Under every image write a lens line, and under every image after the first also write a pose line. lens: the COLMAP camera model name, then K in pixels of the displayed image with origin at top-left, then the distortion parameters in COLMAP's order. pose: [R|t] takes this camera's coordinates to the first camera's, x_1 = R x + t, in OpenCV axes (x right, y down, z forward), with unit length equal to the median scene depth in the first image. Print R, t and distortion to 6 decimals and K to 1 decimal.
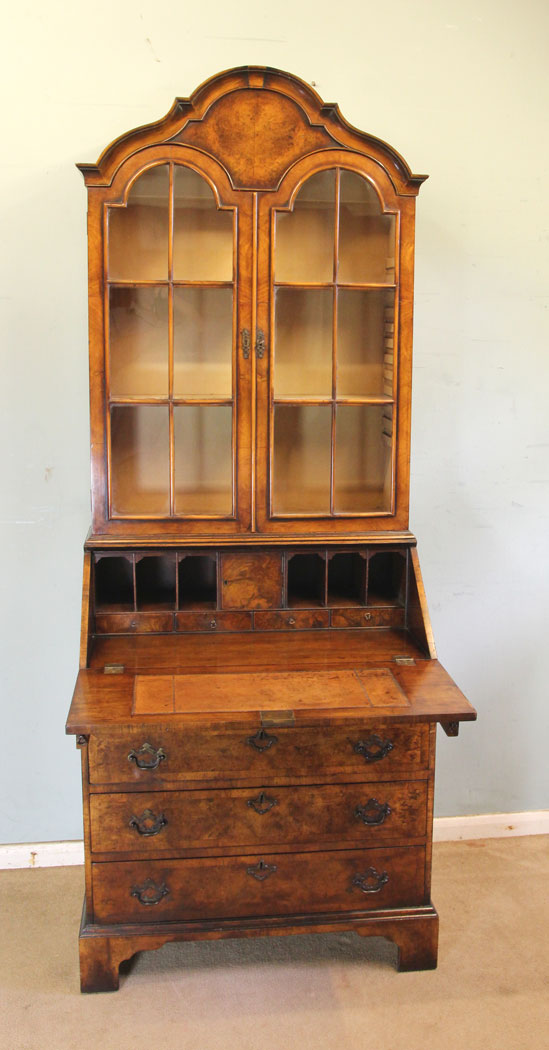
lens RADIAL K [[1111.1, 0, 306.8], [0, 1111.1, 497.9], [0, 0, 1]] dist [-0.067404, 0.000000]
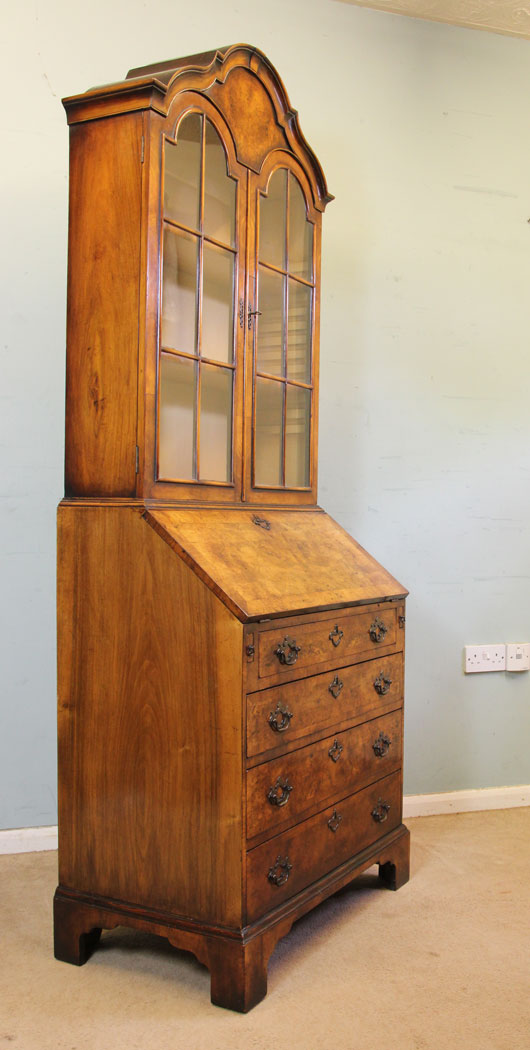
lens RADIAL K [[1006.0, 0, 337.3], [0, 1006.0, 565.2], [0, 0, 1]] dist [-0.064576, 0.000000]
pose [[0.564021, -0.039376, 0.824821, -0.789747], [0.125724, 0.991312, -0.038647, 0.140709], [-0.816134, 0.125497, 0.564071, 0.449206]]
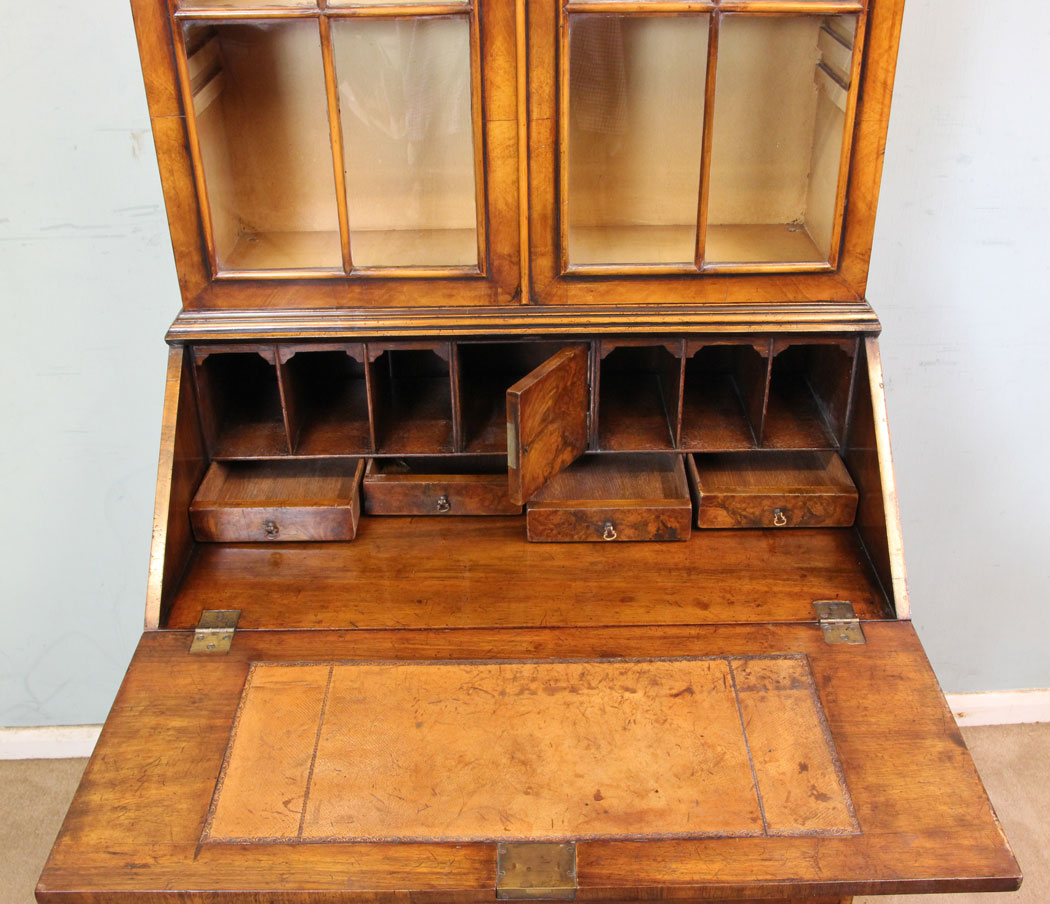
lens RADIAL K [[1147.1, 0, 537.6], [0, 1147.1, 467.8], [0, 0, 1]] dist [-0.089866, 0.000000]
pose [[0.993643, 0.042596, -0.104211, 0.009994], [-0.000703, 0.927989, 0.372606, -0.087588], [0.112578, -0.370164, 0.922120, 0.564423]]
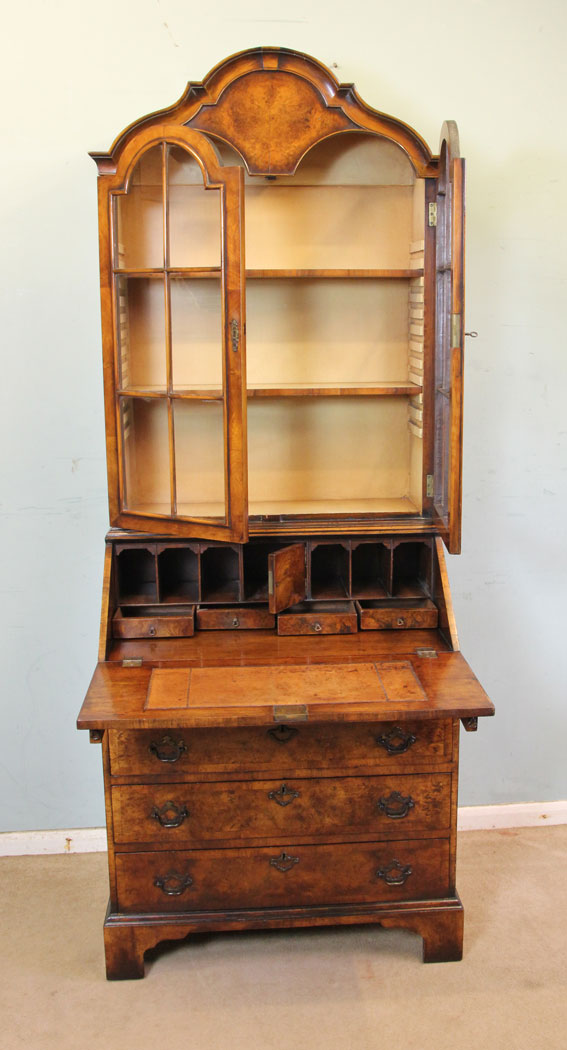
lens RADIAL K [[1083.3, 0, 314.0], [0, 1083.3, 518.1], [0, 0, 1]] dist [-0.071205, 0.000000]
pose [[0.998572, -0.006613, -0.053014, 0.039585], [0.008422, 0.999387, 0.033977, -0.006377], [0.052757, -0.034375, 0.998016, 0.039412]]
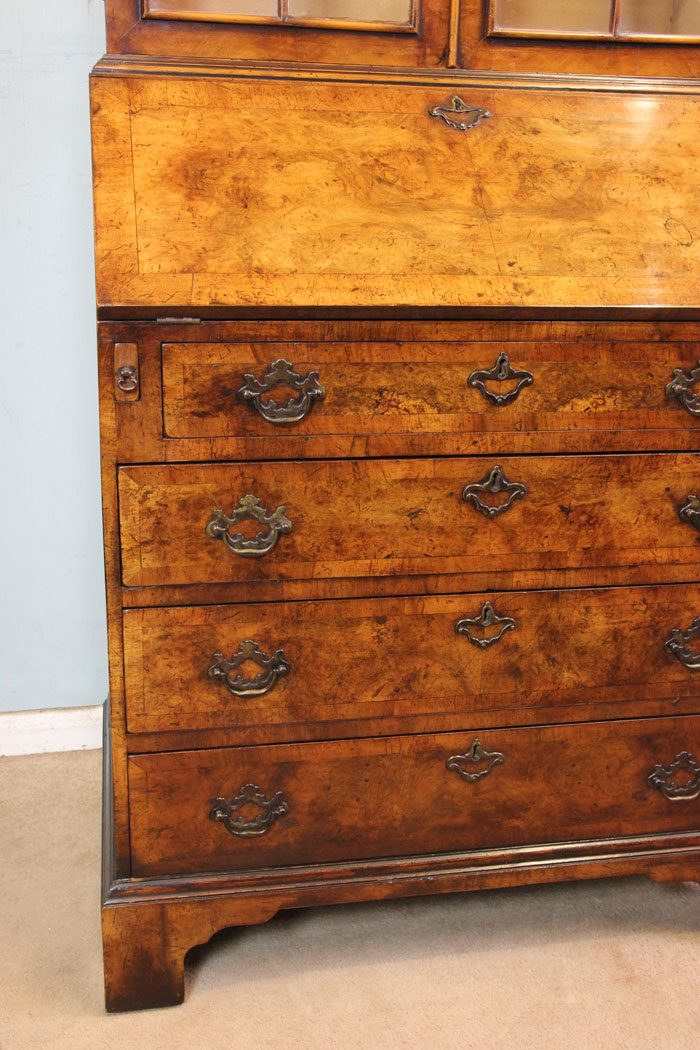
lens RADIAL K [[1213.3, 0, 357.2], [0, 1213.3, 534.6], [0, 0, 1]] dist [-0.012329, 0.000000]
pose [[0.997423, -0.002120, 0.071719, -0.131908], [-0.009603, 0.986626, 0.162717, 0.150989], [-0.071104, -0.162987, 0.984063, 0.489263]]
